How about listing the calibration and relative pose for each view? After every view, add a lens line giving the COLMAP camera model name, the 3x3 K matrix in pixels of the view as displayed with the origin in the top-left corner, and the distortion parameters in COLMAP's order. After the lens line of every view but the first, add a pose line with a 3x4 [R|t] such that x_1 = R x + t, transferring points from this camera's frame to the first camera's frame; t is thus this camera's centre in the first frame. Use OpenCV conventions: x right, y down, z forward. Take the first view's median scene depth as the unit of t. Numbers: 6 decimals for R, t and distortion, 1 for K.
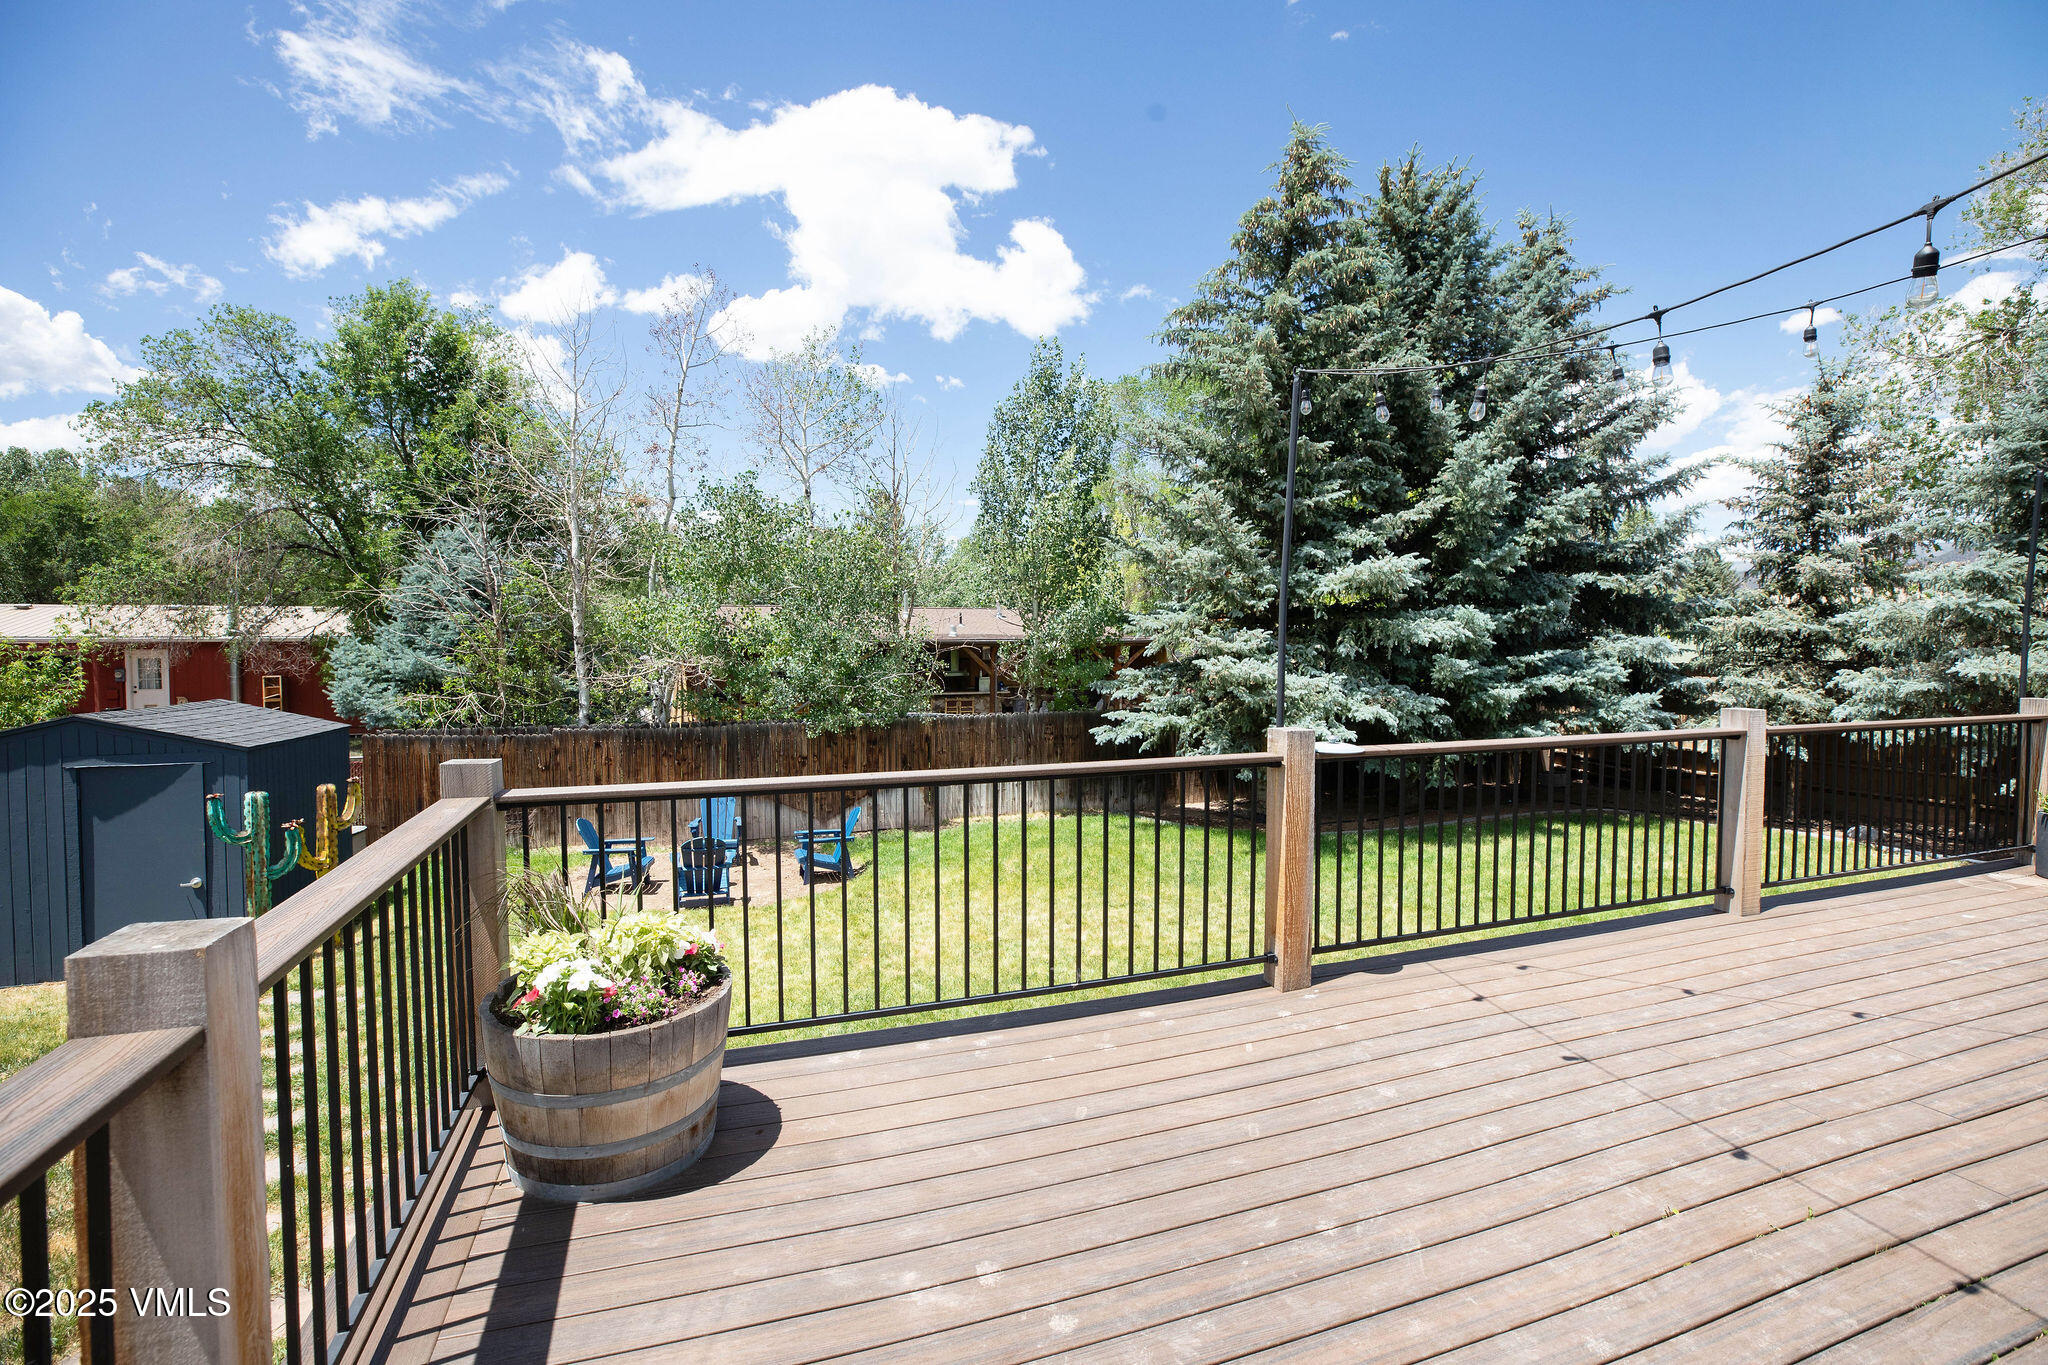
lens RADIAL K [[932.6, 0, 1024.0], [0, 932.6, 682.5], [0, 0, 1]] dist [-0.040320, 0.000213]
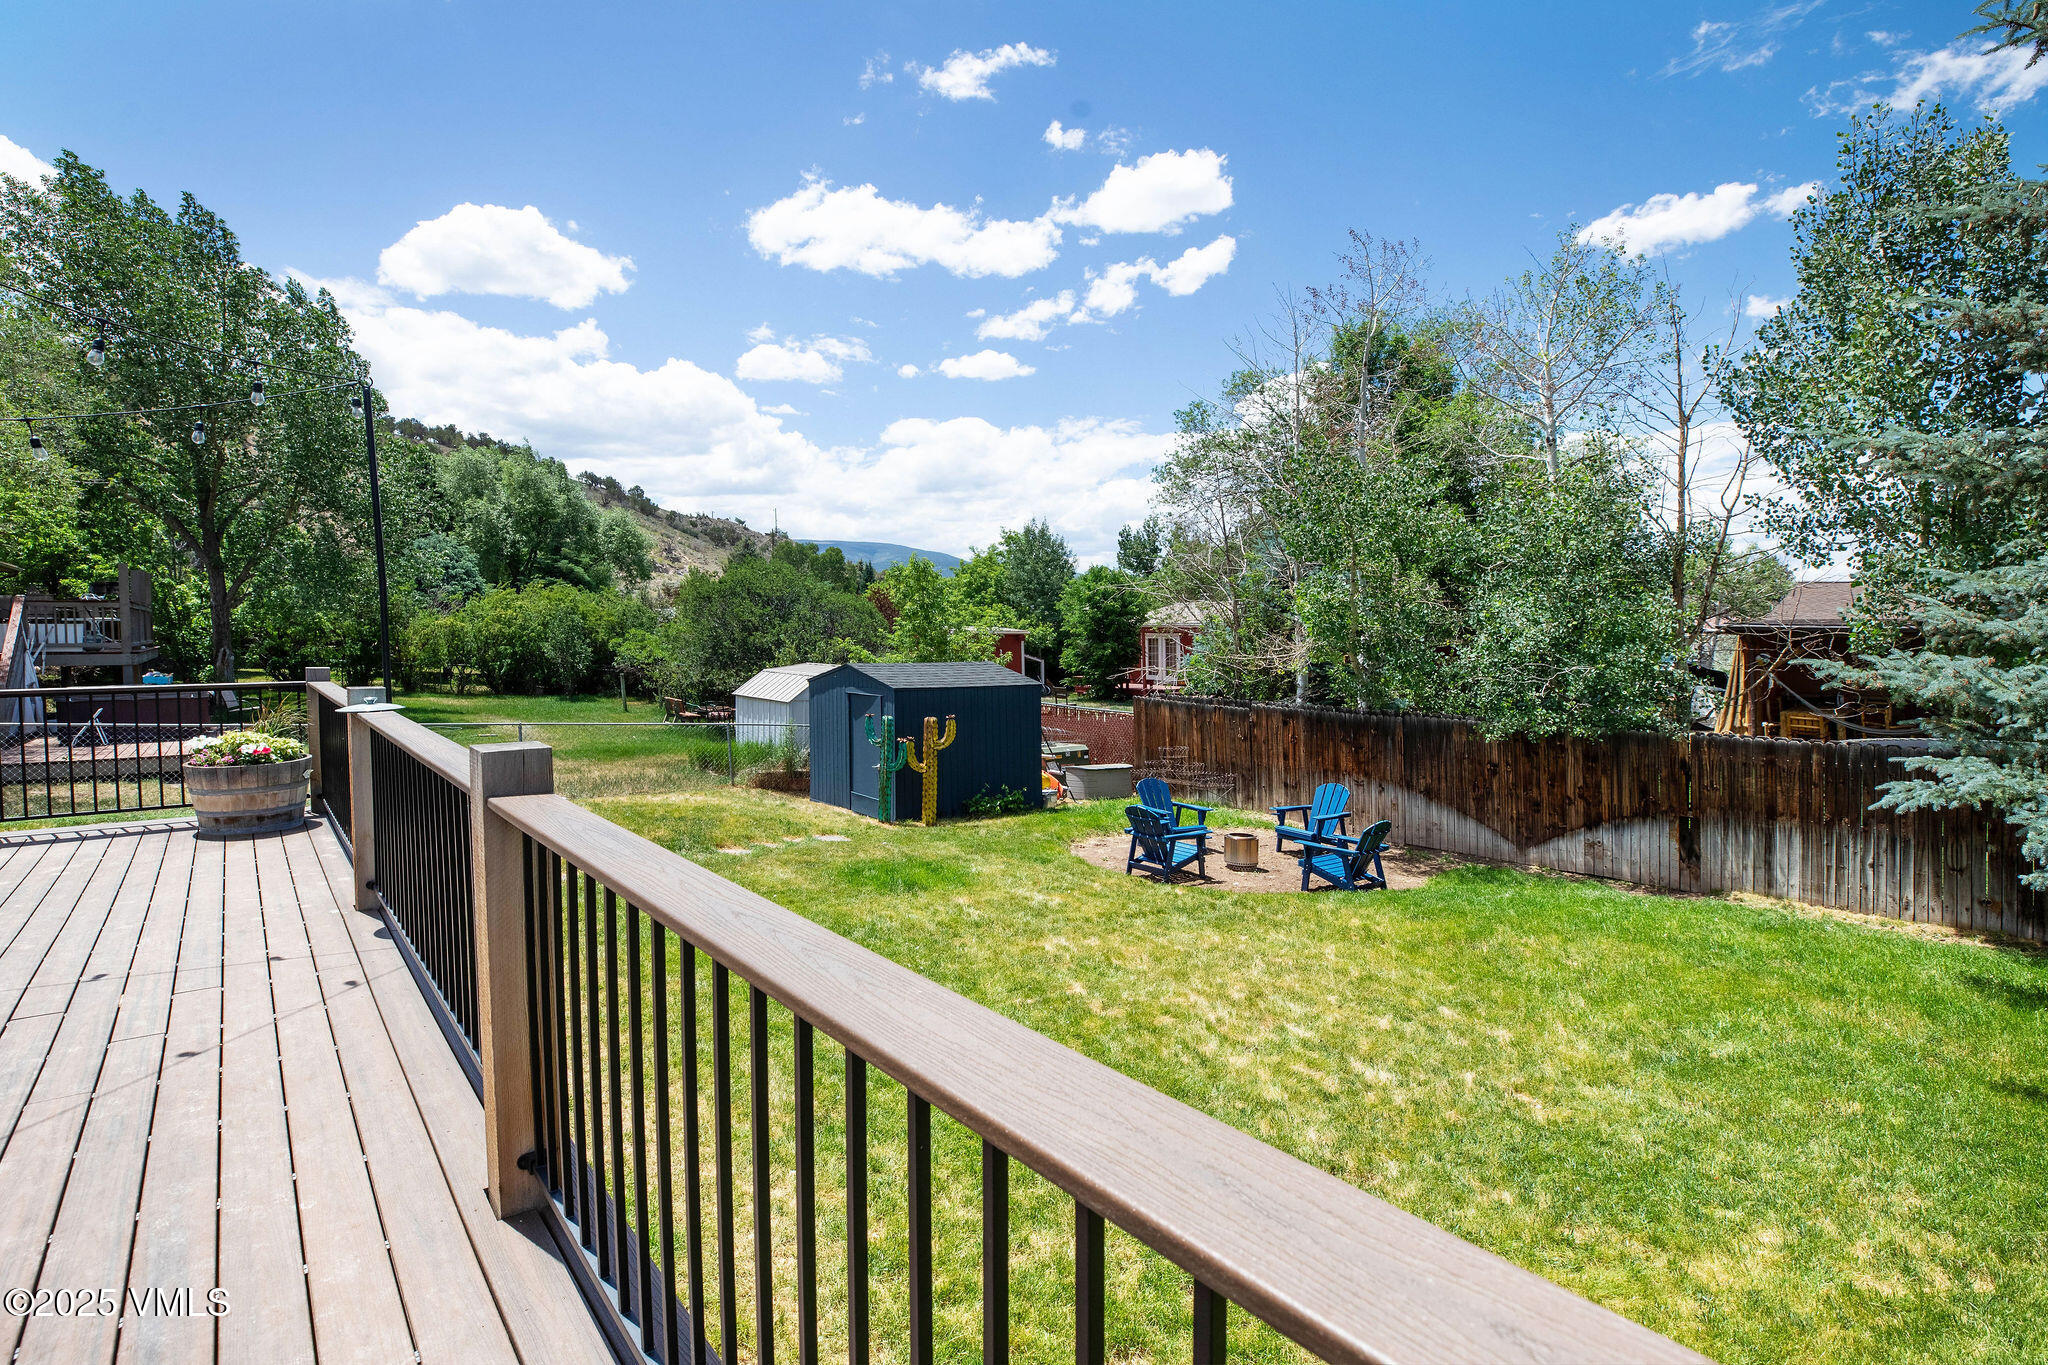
lens RADIAL K [[932.6, 0, 1024.0], [0, 932.6, 682.5], [0, 0, 1]] dist [-0.040320, 0.000213]
pose [[0.355192, 0.054826, -0.933184, 0.431400], [-0.044764, 0.998131, 0.041604, -0.009306], [0.933721, 0.026996, 0.356982, 0.360044]]
